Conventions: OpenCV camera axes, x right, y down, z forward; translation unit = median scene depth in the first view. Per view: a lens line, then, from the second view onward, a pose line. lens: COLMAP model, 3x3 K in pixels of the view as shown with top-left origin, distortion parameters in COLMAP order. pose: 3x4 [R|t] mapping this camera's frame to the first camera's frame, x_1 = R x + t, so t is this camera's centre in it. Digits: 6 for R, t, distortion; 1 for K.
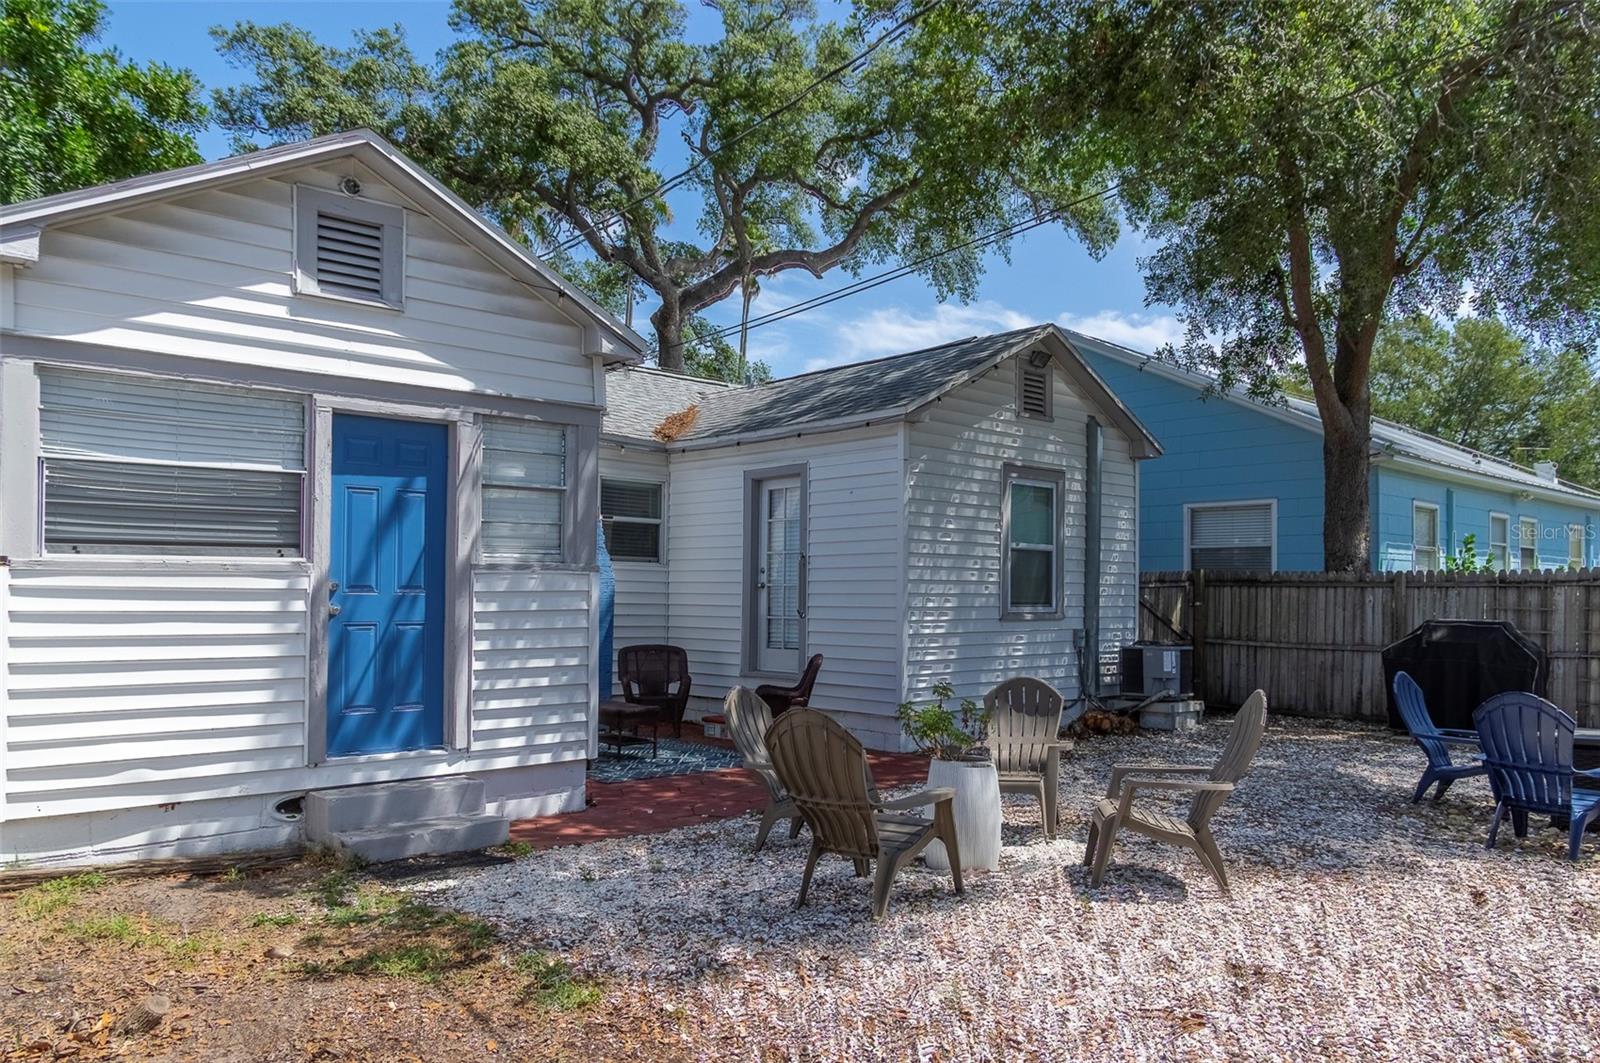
lens RADIAL K [[1112.9, 0, 805.1], [0, 1112.9, 565.6], [0, 0, 1]] dist [-0.004507, 0.000732]
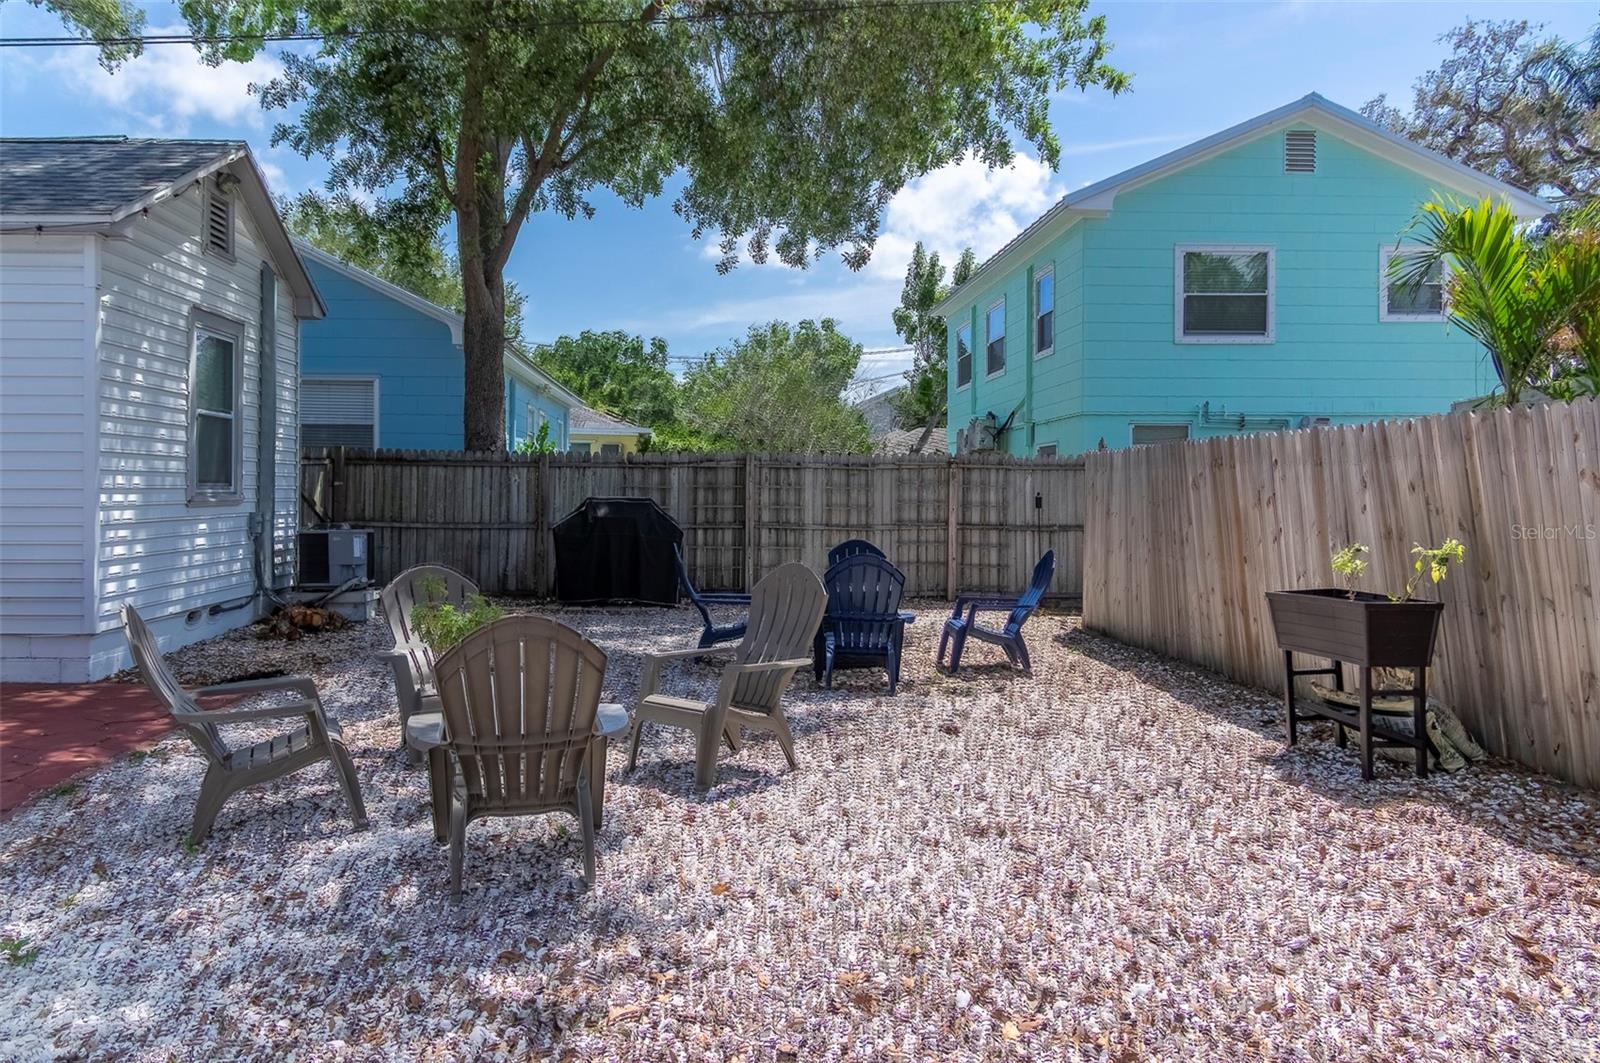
lens RADIAL K [[1145.3, 0, 729.6], [0, 1145.3, 513.7], [0, 0, 1]] dist [-0.004201, -0.000134]
pose [[0.657774, -0.022736, 0.752872, -0.191732], [-0.022490, 0.998506, 0.049803, 0.006183], [-0.752879, -0.049691, 0.656280, 0.169242]]
